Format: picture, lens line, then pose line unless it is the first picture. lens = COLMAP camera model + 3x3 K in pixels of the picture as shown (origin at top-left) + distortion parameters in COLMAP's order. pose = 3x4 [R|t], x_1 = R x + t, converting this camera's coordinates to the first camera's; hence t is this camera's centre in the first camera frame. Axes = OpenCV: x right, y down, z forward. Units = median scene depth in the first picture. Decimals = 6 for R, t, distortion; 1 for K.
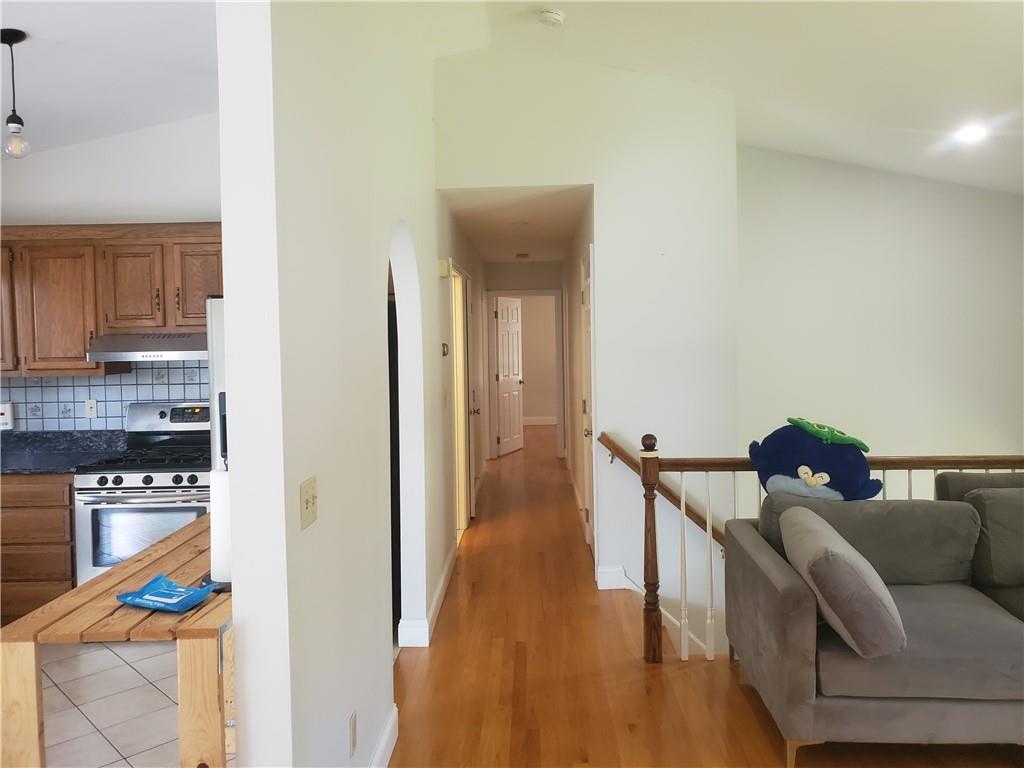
lens RADIAL K [[826.4, 0, 511.7], [0, 826.4, 360.8], [0, 0, 1]] dist [-0.000632, 0.001546]
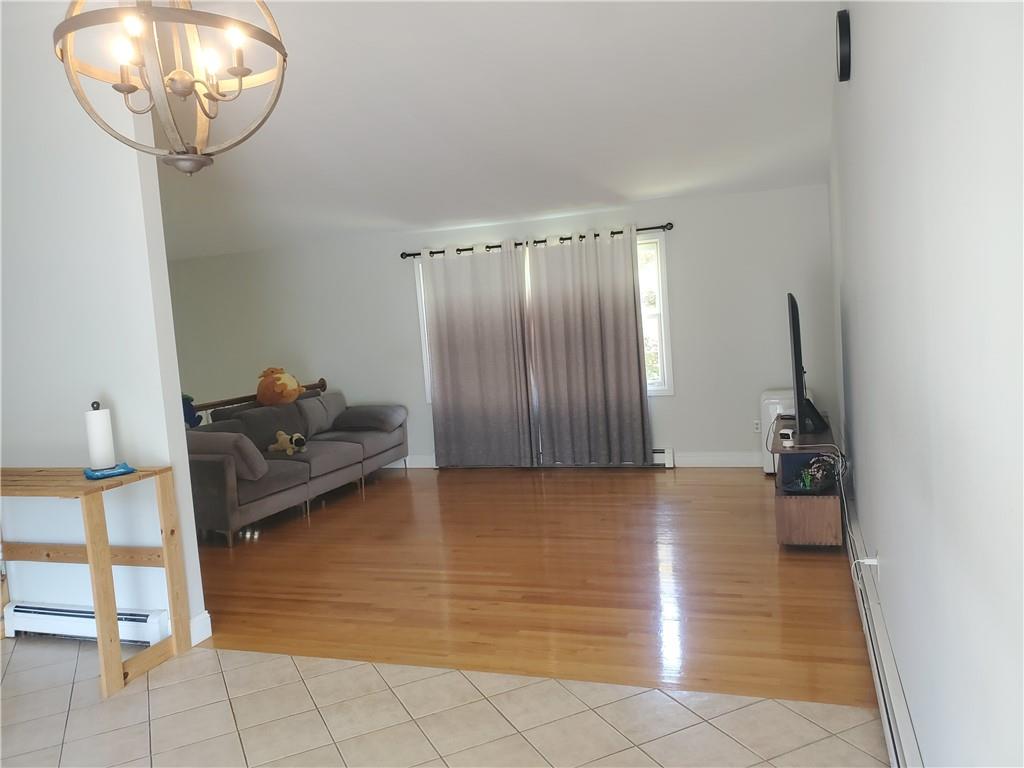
lens RADIAL K [[787.4, 0, 510.6], [0, 787.4, 371.7], [0, 0, 1]] dist [0.011680, 0.008289]
pose [[0.303955, -0.069136, 0.950175, -0.813589], [0.106825, 0.993547, 0.038119, 0.040635], [-0.946678, 0.089916, 0.309379, -0.189695]]
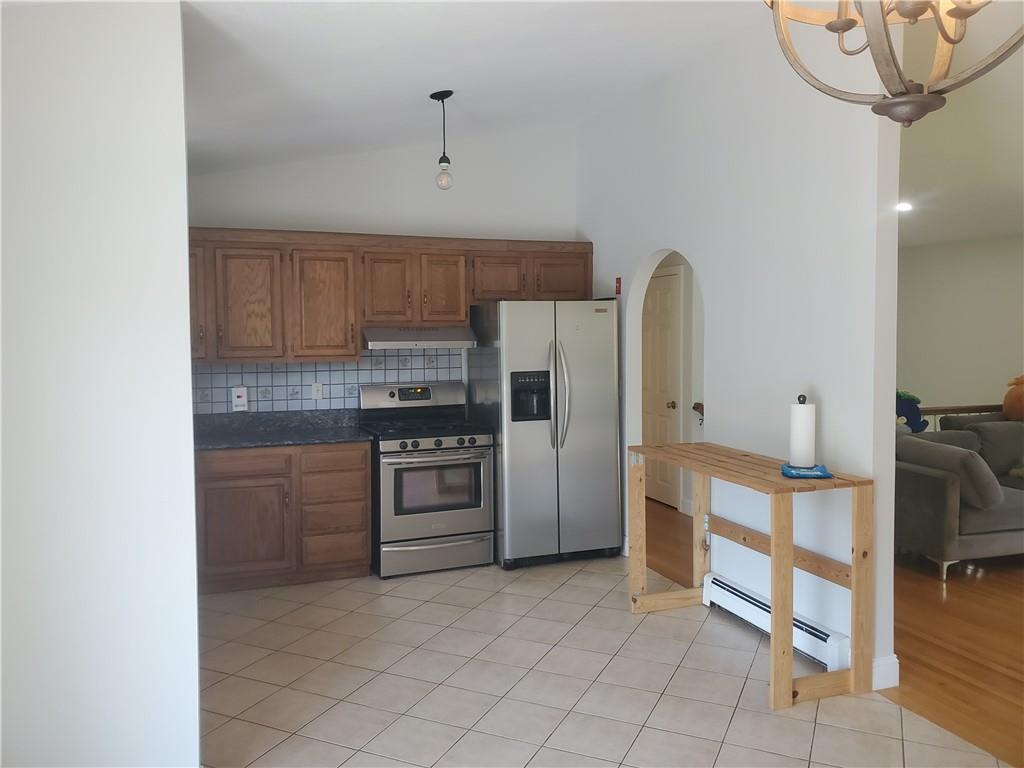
lens RADIAL K [[787.4, 0, 510.6], [0, 787.4, 371.7], [0, 0, 1]] dist [0.011680, 0.008289]
pose [[0.930246, -0.004534, 0.366908, -0.712200], [0.003491, 0.999988, 0.003507, 0.029924], [-0.366920, -0.001981, 0.930251, -0.136882]]
